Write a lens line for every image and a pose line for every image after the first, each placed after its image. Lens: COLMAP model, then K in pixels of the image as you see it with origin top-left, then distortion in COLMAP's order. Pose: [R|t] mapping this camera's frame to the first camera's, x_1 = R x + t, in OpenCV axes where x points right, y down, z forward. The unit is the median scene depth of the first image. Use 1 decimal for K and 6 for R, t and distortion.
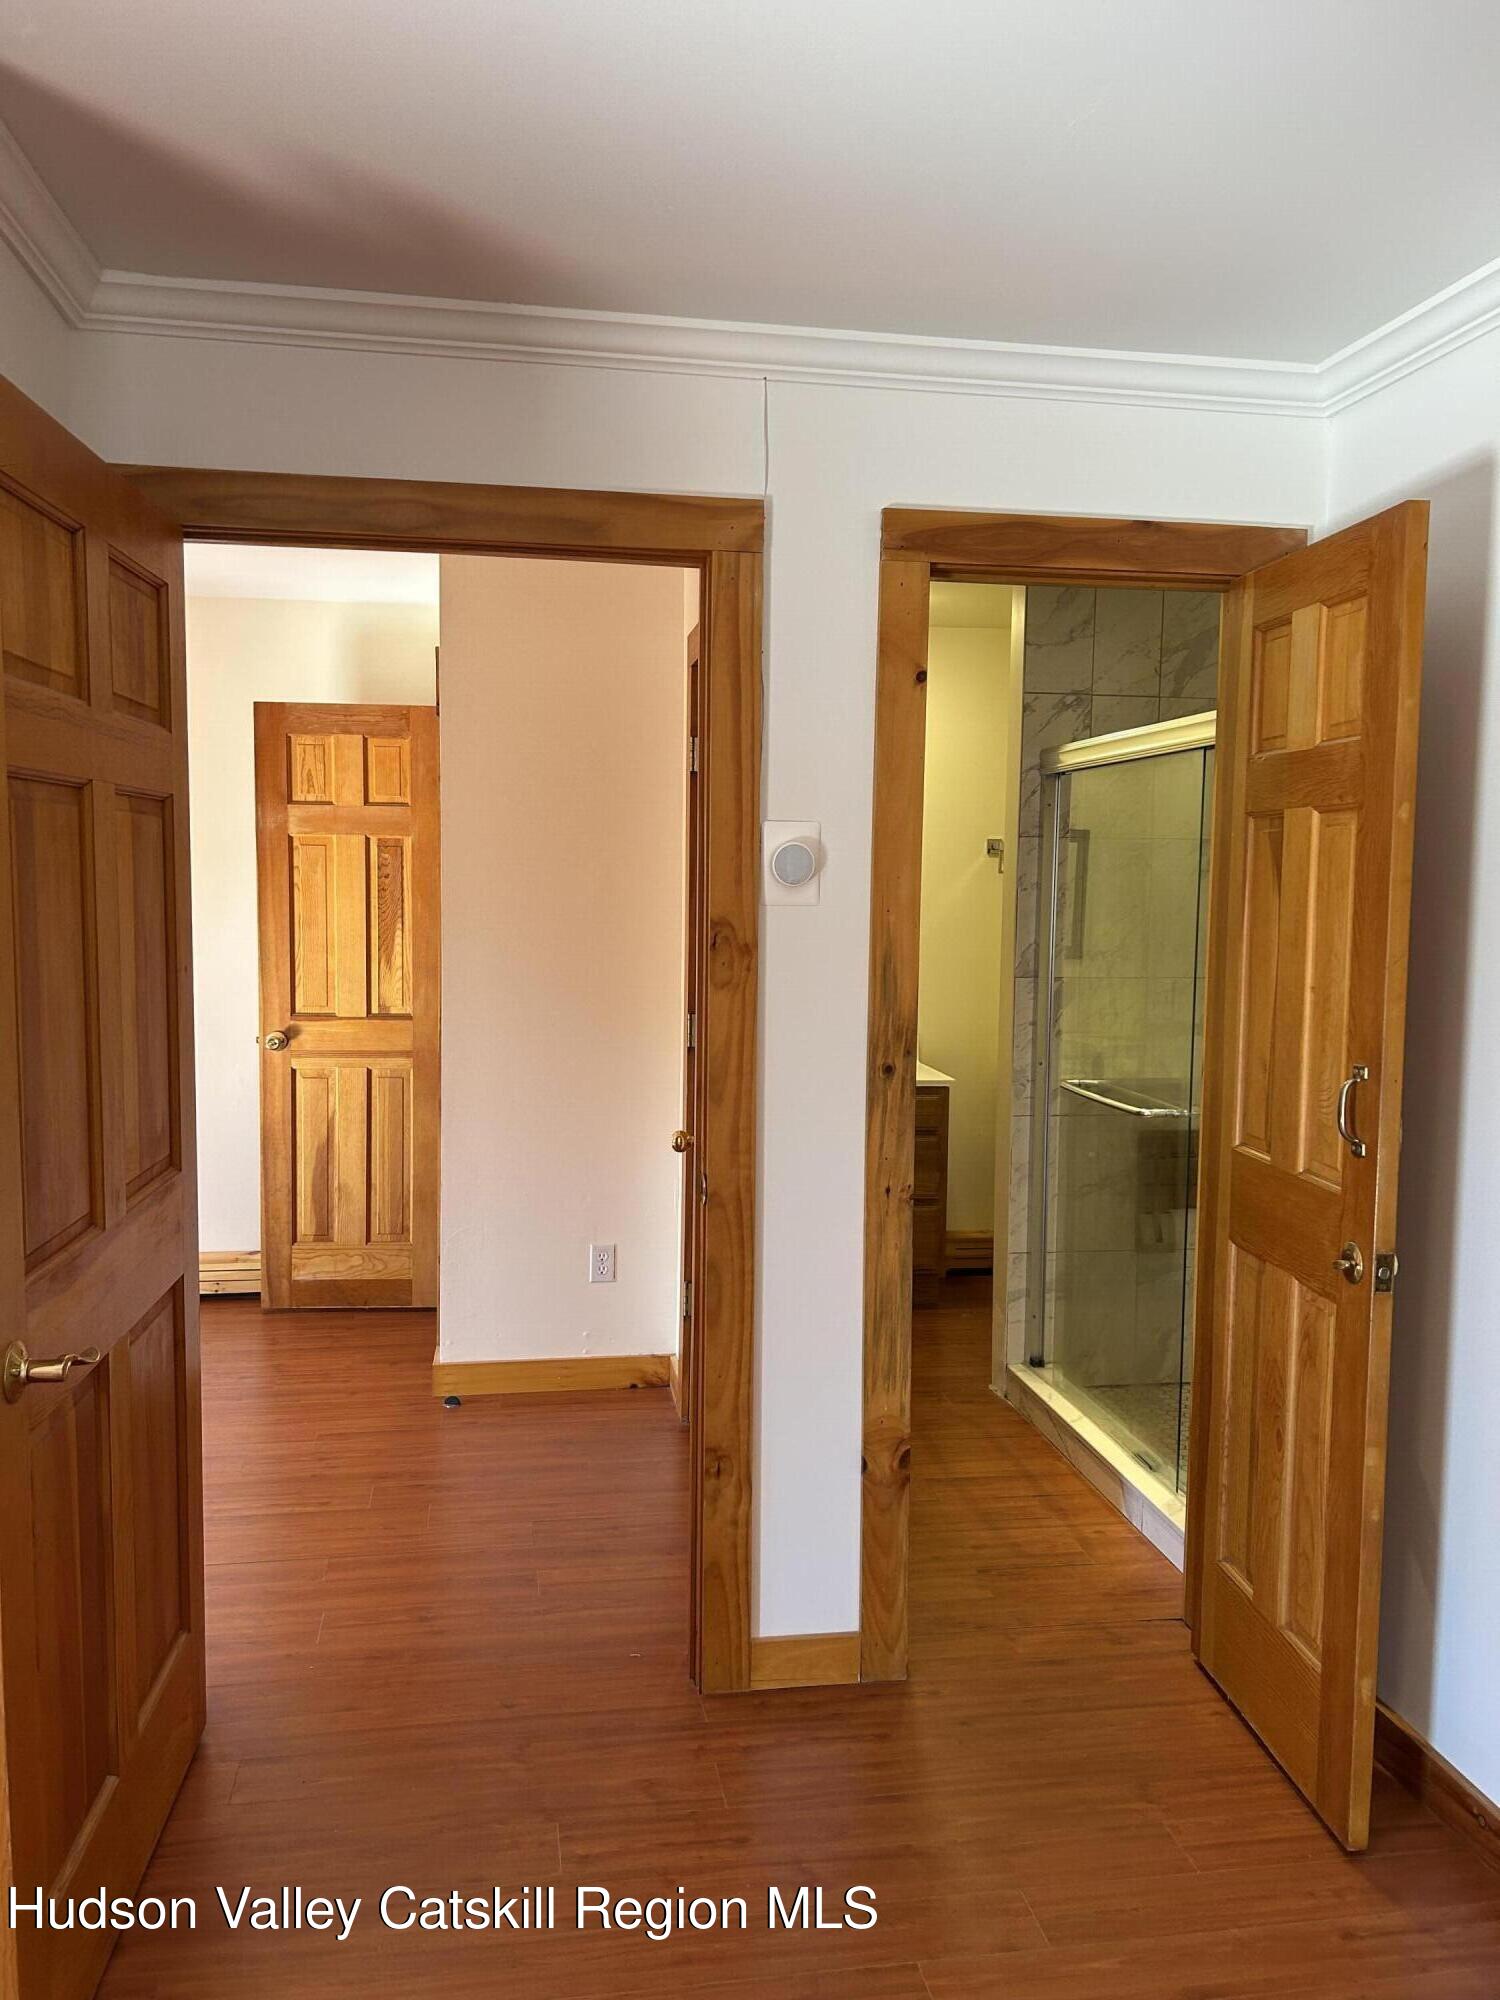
lens RADIAL K [[1516.6, 0, 749.5], [0, 1516.6, 1002.9], [0, 0, 1]] dist [0.090493, -0.039529]
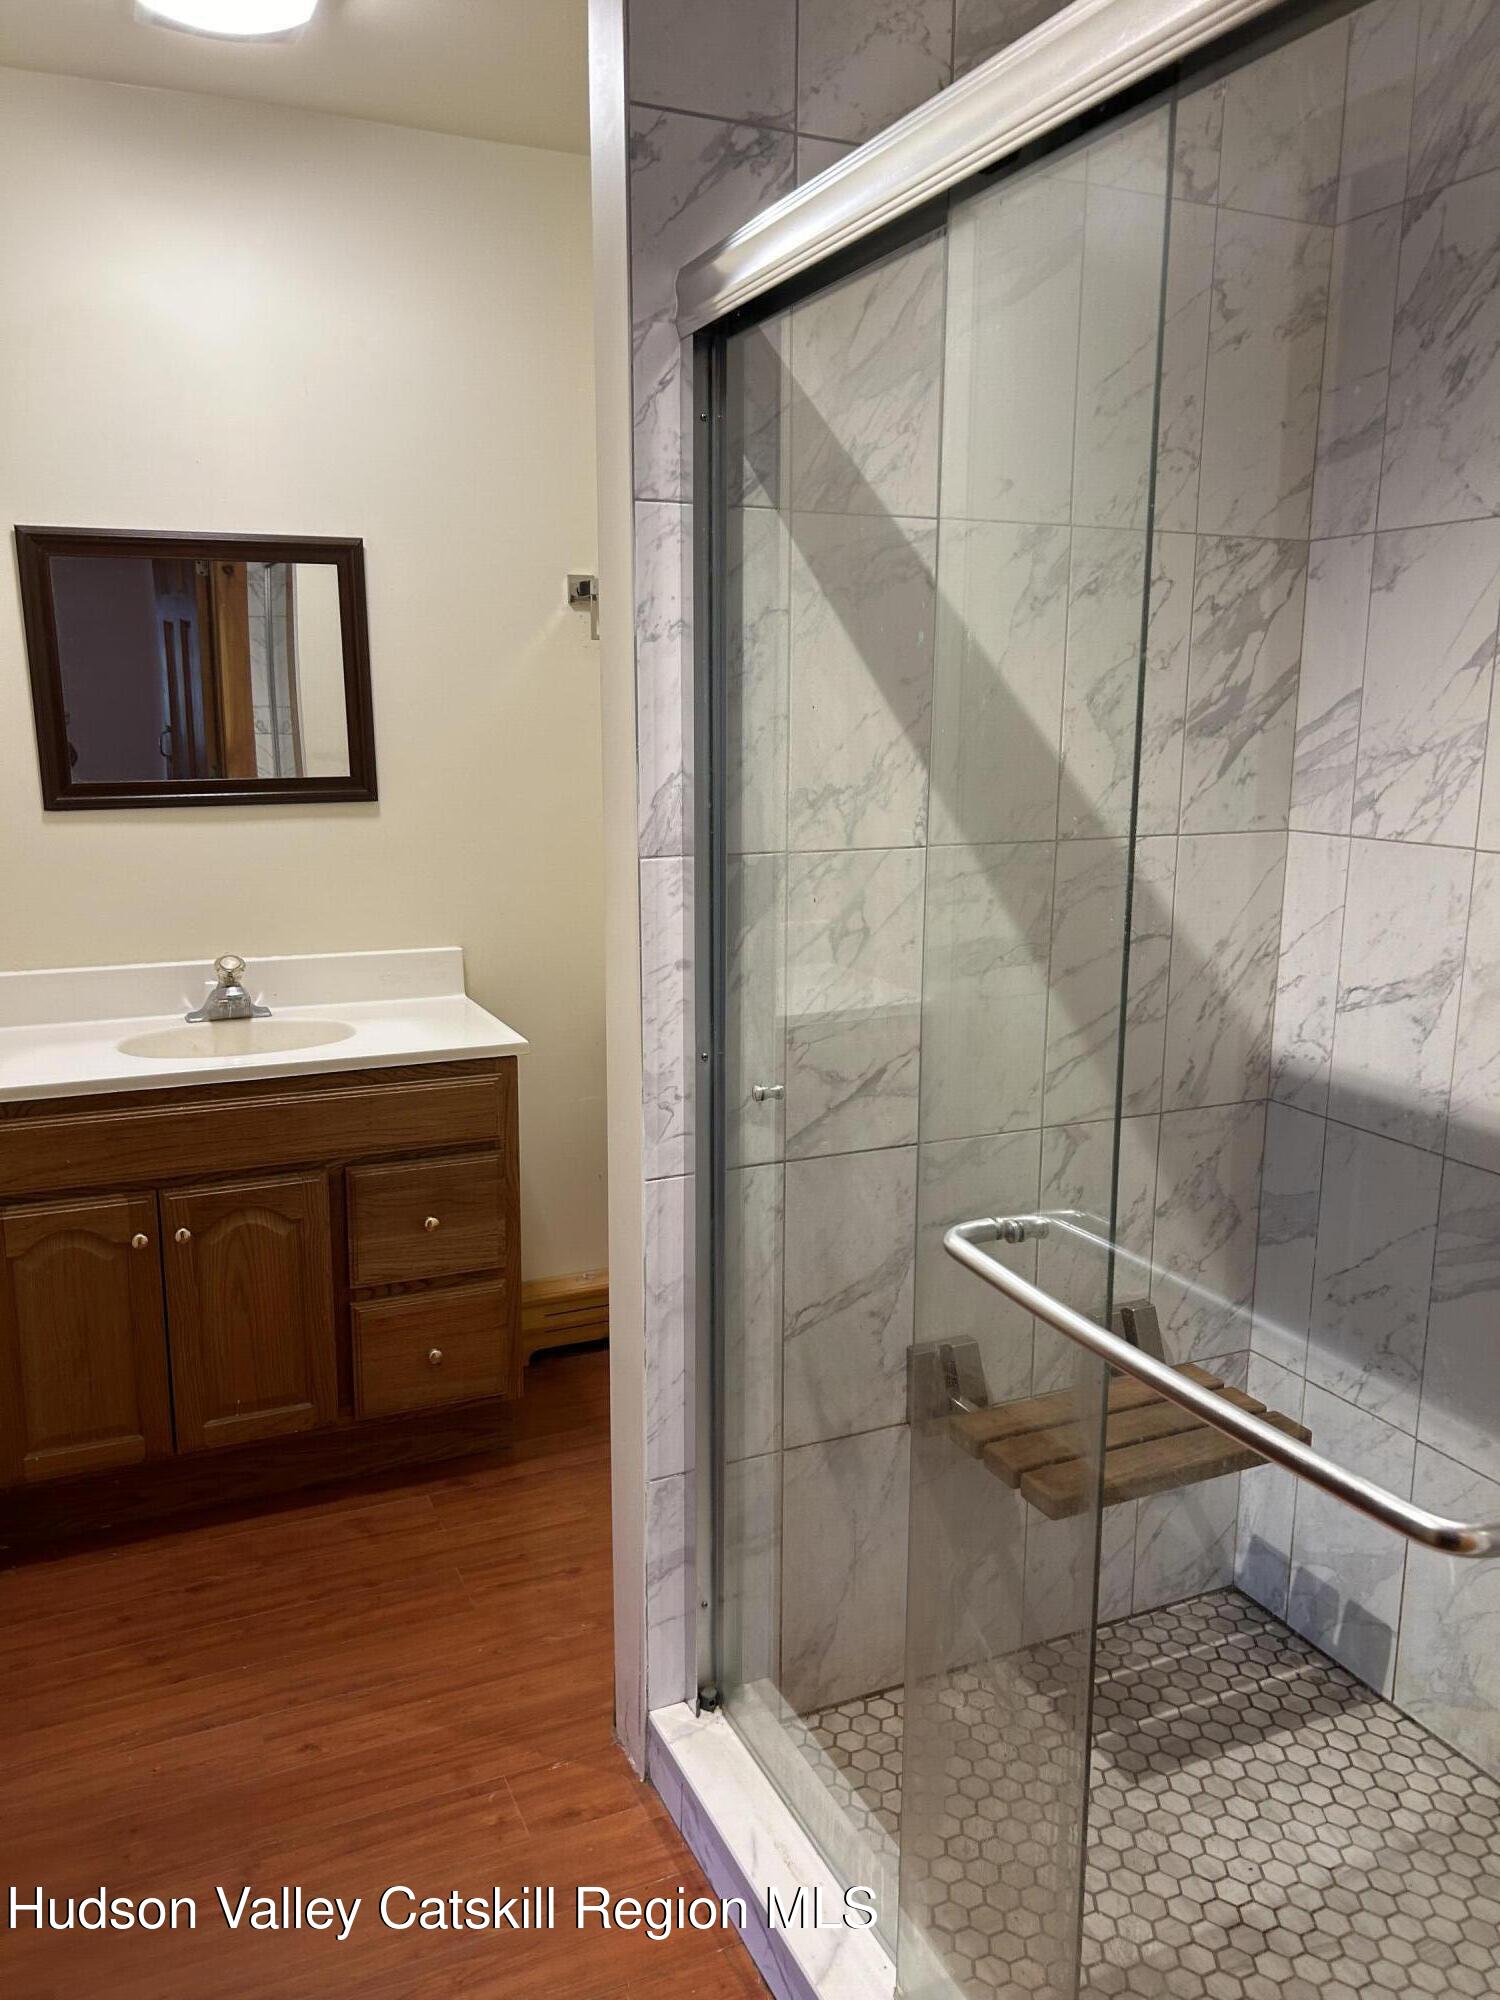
lens RADIAL K [[1516.6, 0, 750.0], [0, 1516.6, 1000.5], [0, 0, 1]] dist [0.090493, -0.039529]
pose [[0.966272, -0.058977, 0.250681, 0.095189], [0.029124, 0.992204, 0.121176, -0.026877], [-0.255873, -0.109788, 0.960456, 0.573154]]
